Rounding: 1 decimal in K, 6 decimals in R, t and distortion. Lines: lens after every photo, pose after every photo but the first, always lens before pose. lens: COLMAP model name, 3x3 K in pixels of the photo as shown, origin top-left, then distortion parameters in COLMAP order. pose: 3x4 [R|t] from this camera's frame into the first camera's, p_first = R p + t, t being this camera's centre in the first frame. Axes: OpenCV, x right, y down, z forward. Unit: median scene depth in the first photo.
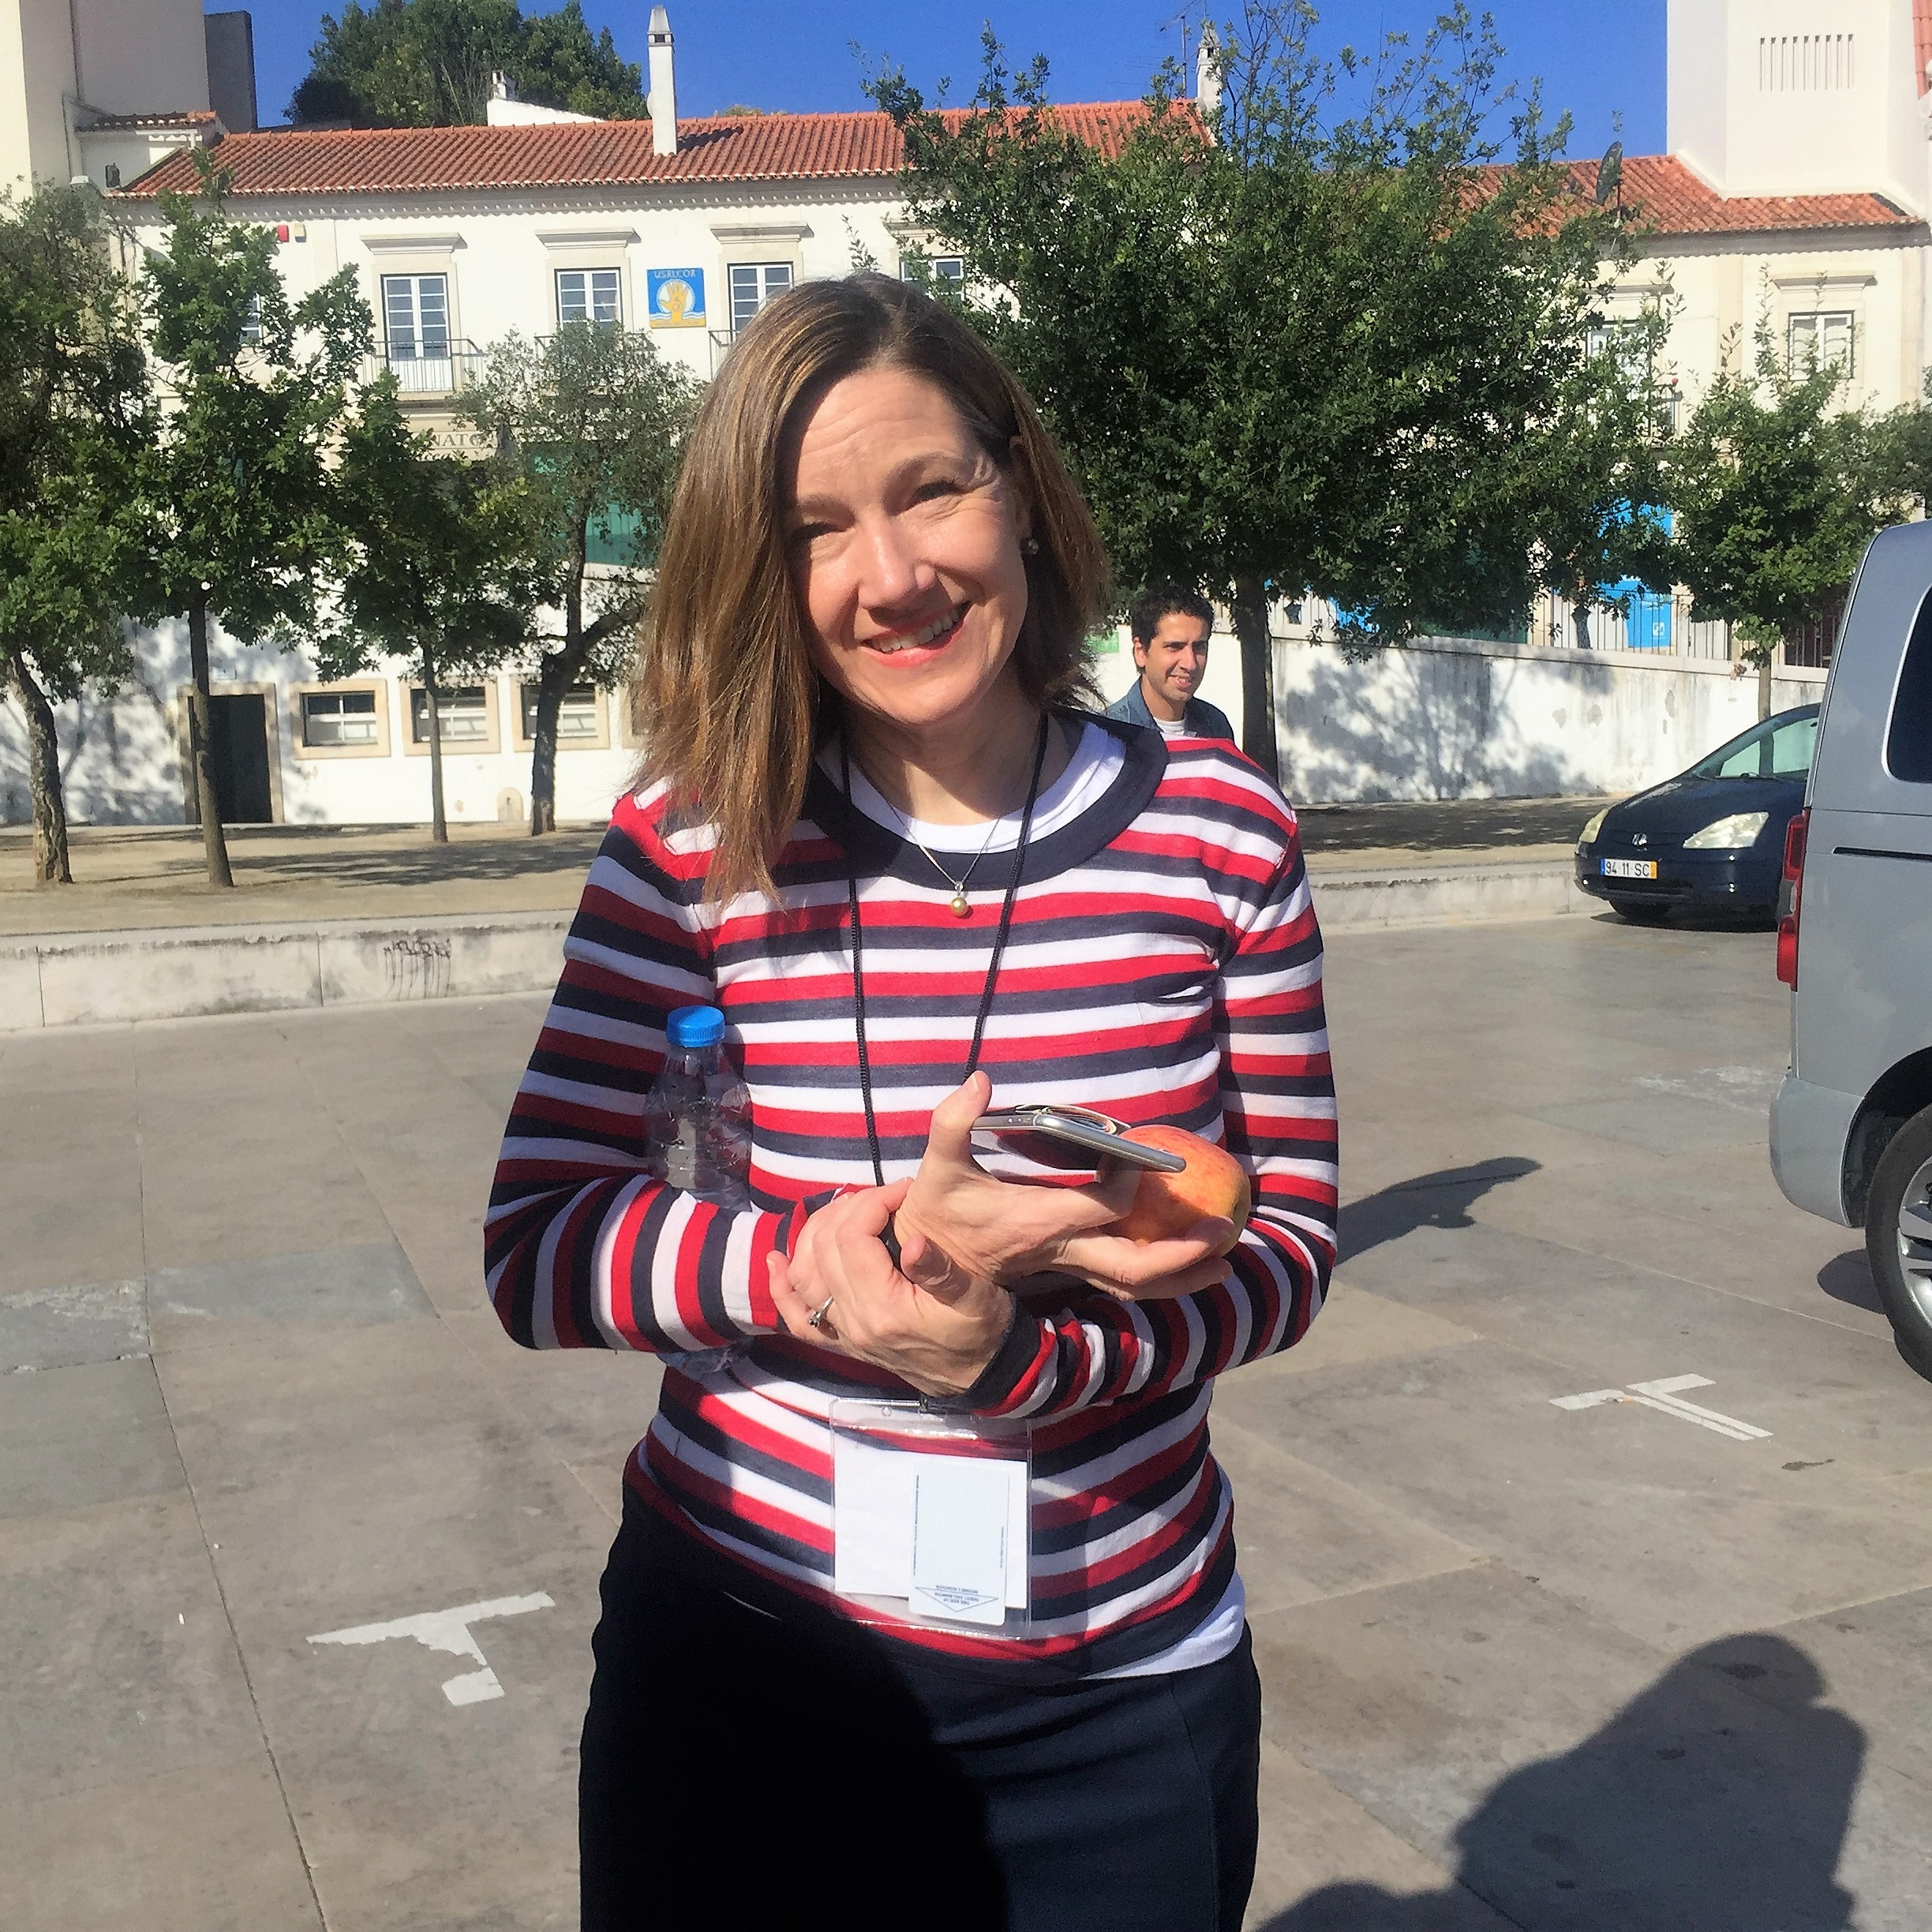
lens RADIAL K [[2233.5, 0, 971.7], [0, 2233.5, 927.1], [0, 0, 1]] dist [0.043466, 0.009729]
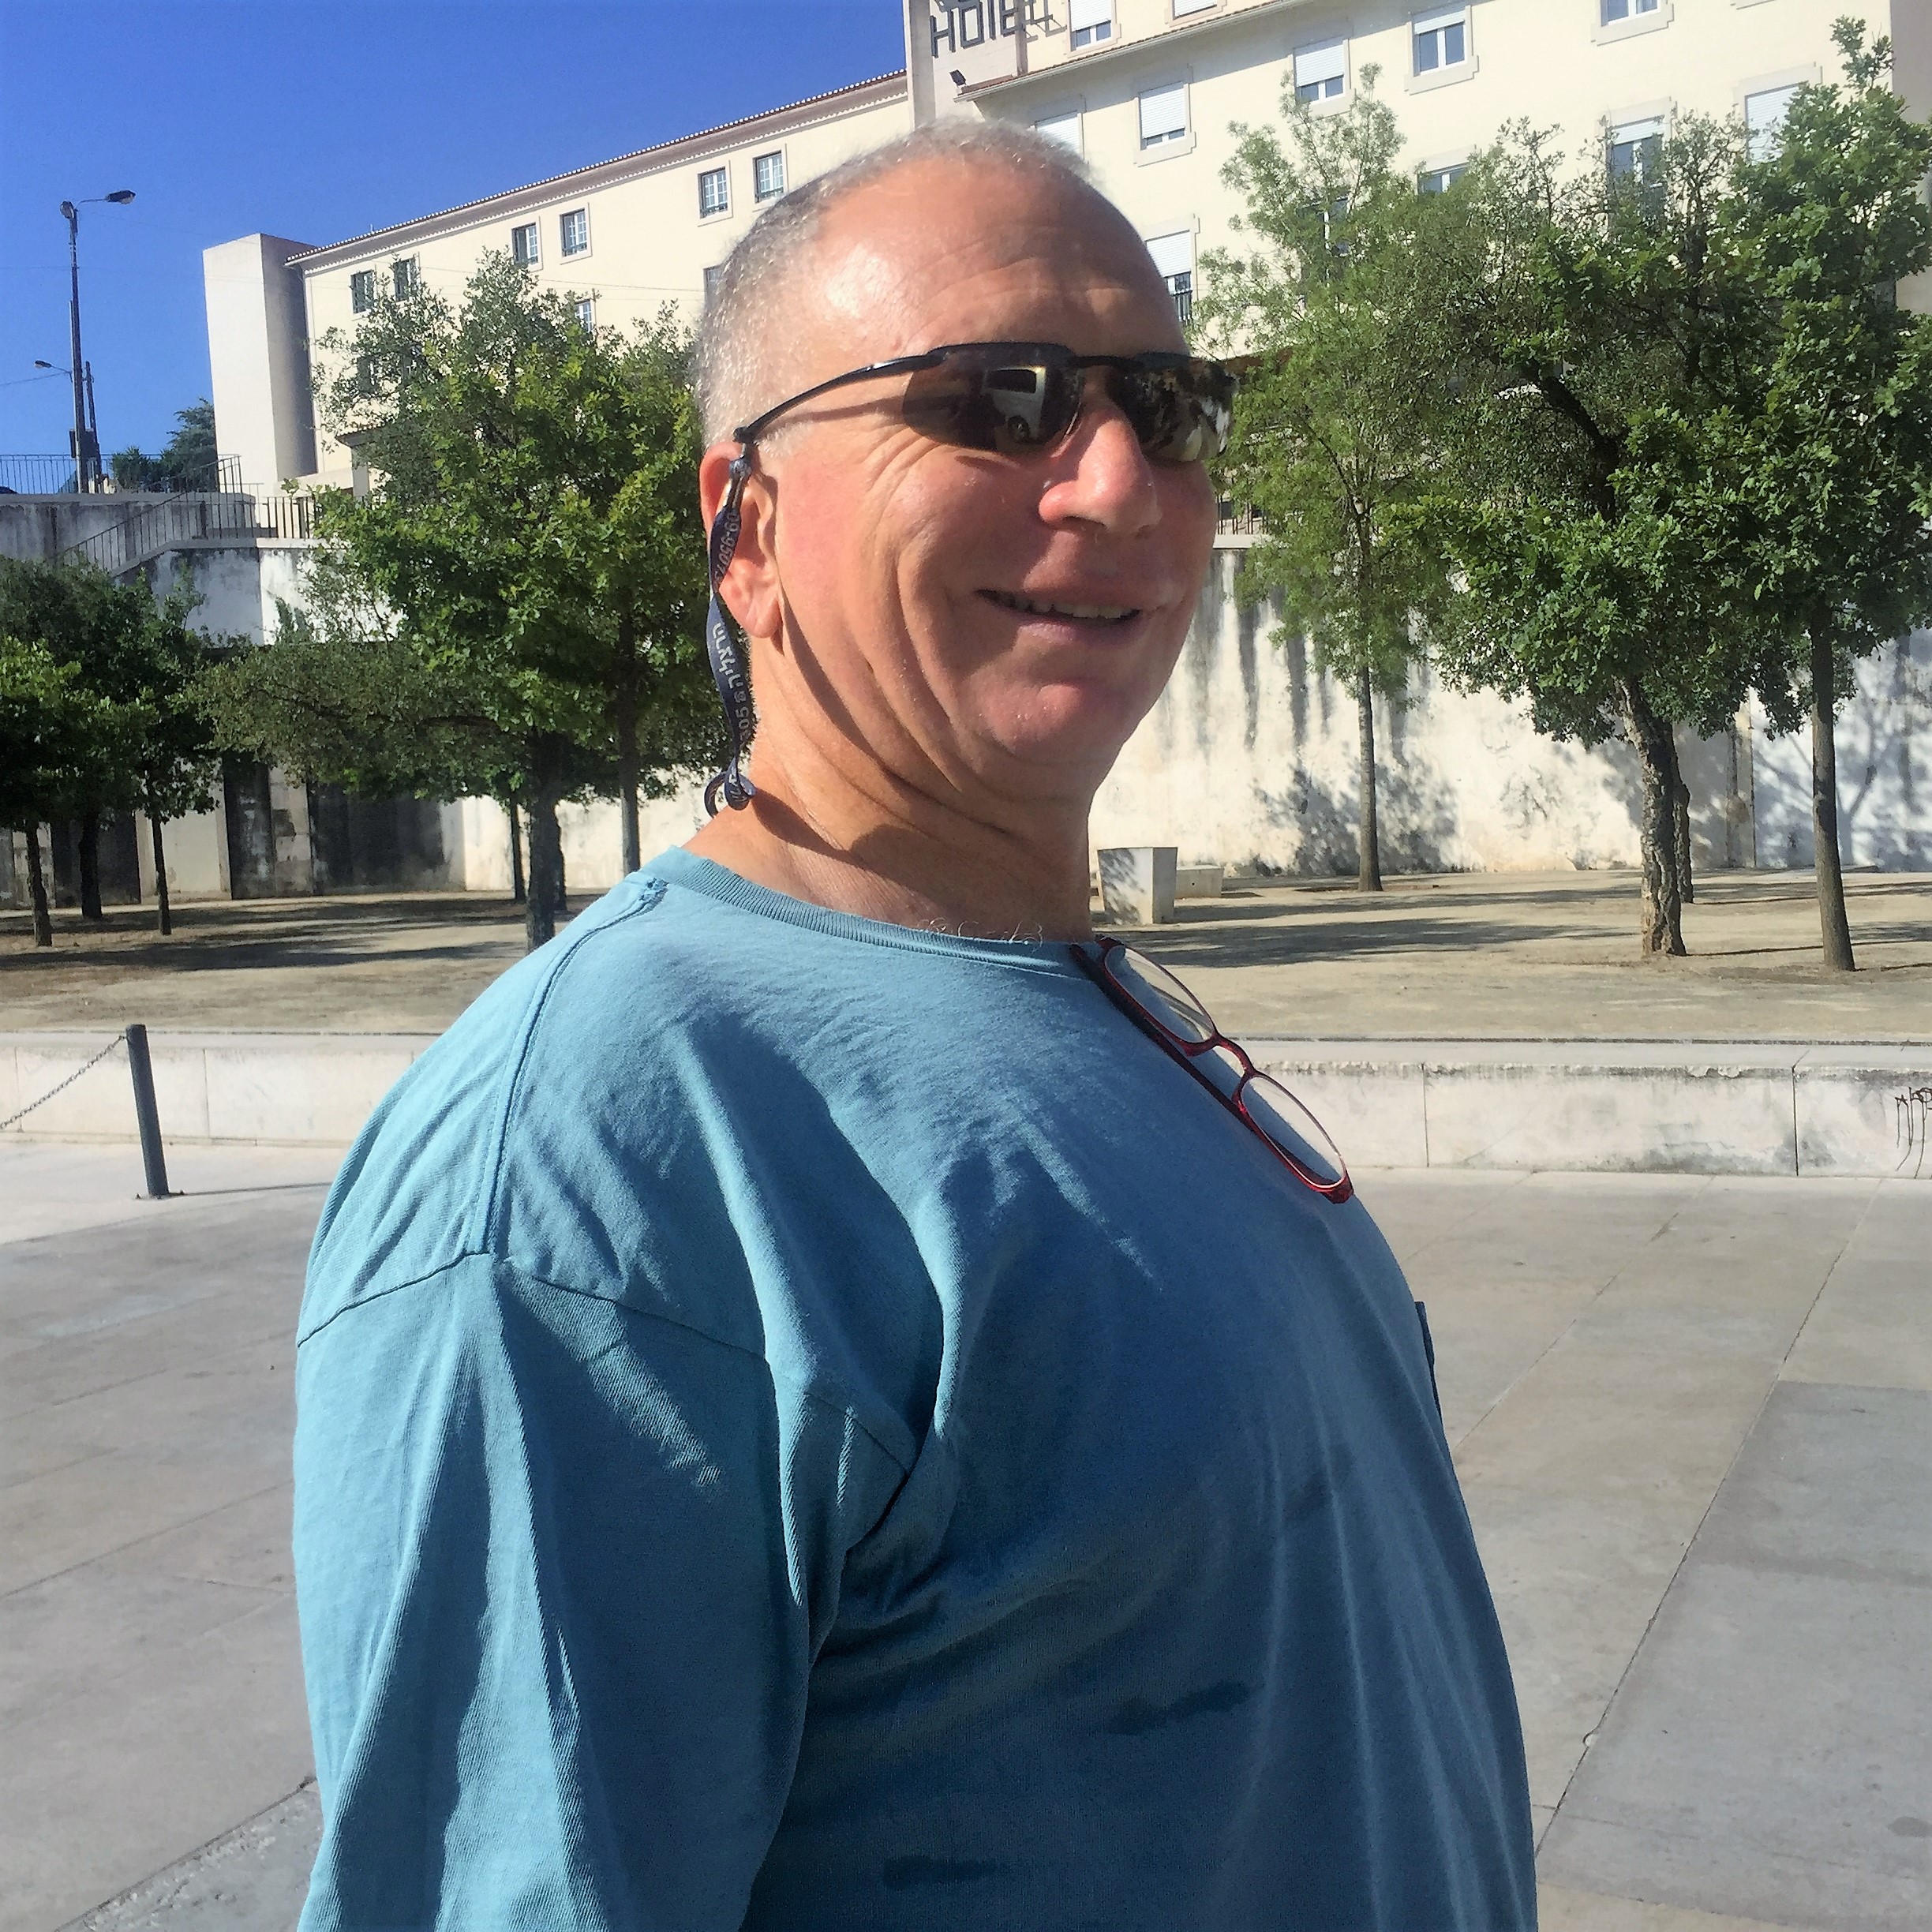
lens RADIAL K [[2233.5, 0, 971.7], [0, 2233.5, 927.1], [0, 0, 1]] dist [0.043466, 0.009729]
pose [[0.681285, 0.029249, -0.731434, 0.038018], [-0.038270, 0.999258, 0.004313, -0.033410], [0.731018, 0.025053, 0.681898, 0.341725]]
